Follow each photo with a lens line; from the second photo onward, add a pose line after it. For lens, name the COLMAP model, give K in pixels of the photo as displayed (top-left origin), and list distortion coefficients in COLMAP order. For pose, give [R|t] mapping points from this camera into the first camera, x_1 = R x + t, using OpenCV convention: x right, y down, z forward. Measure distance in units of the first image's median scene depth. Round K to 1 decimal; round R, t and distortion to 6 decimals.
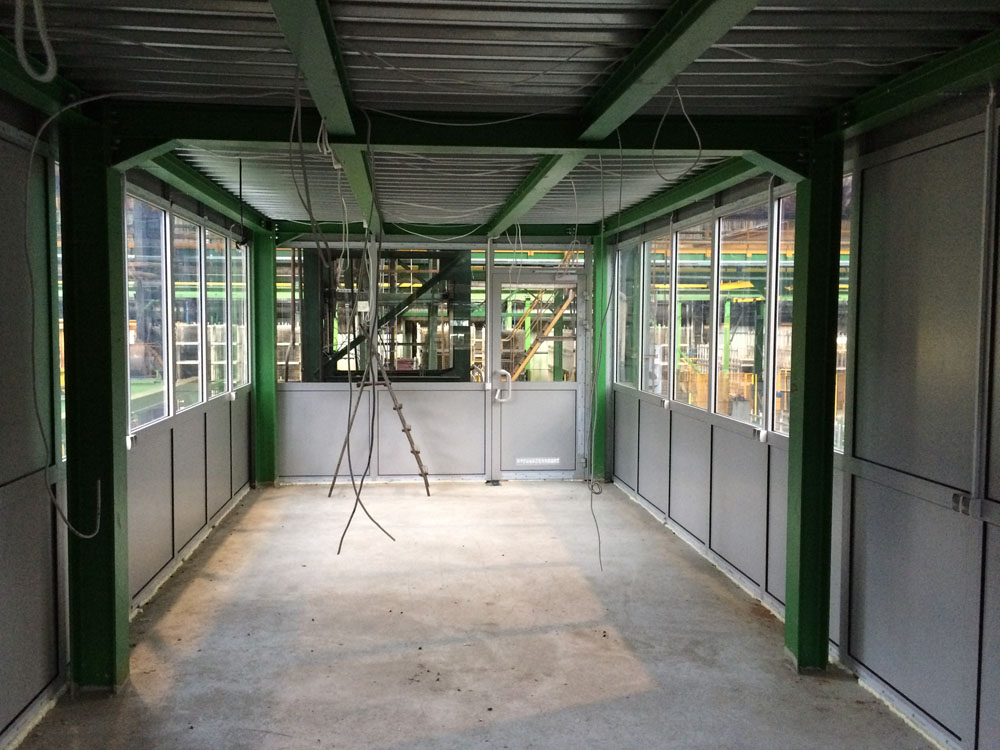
lens RADIAL K [[917.6, 0, 500.0], [0, 917.6, 375.0], [0, 0, 1]] dist [-0.002321, -0.003949]
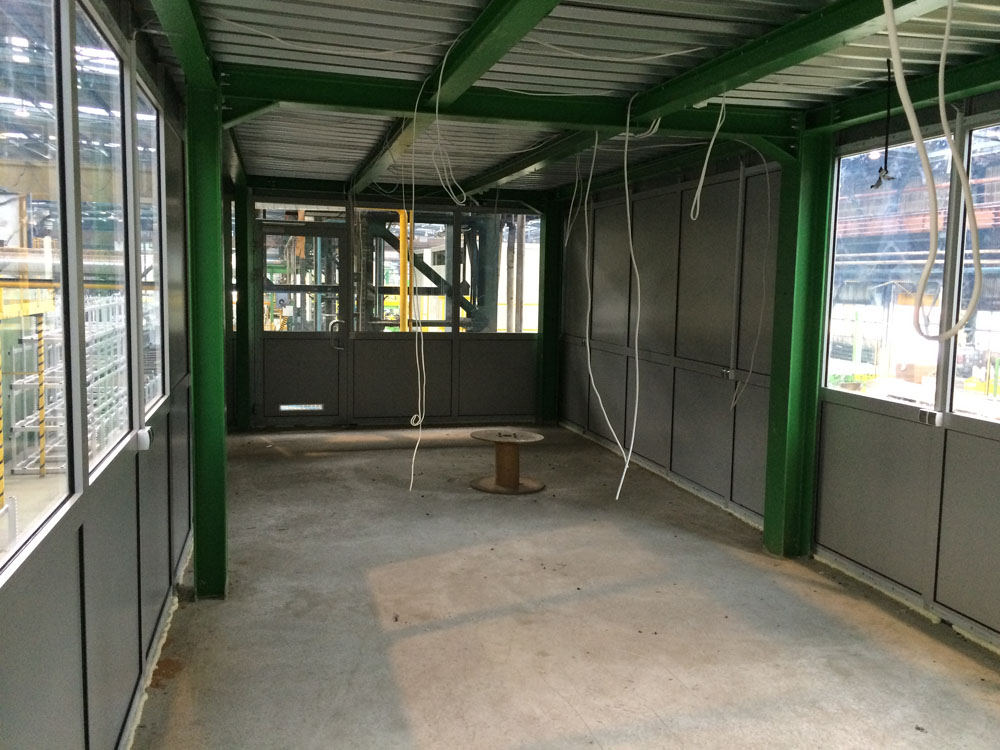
lens RADIAL K [[898.7, 0, 500.0], [0, 898.7, 375.0], [0, 0, 1]] dist [-0.002941, -0.005223]
pose [[-0.989062, -0.009791, -0.147173, 0.145891], [-0.034070, 0.985977, 0.163365, -0.099639], [0.143509, 0.166592, -0.975527, 1.834772]]
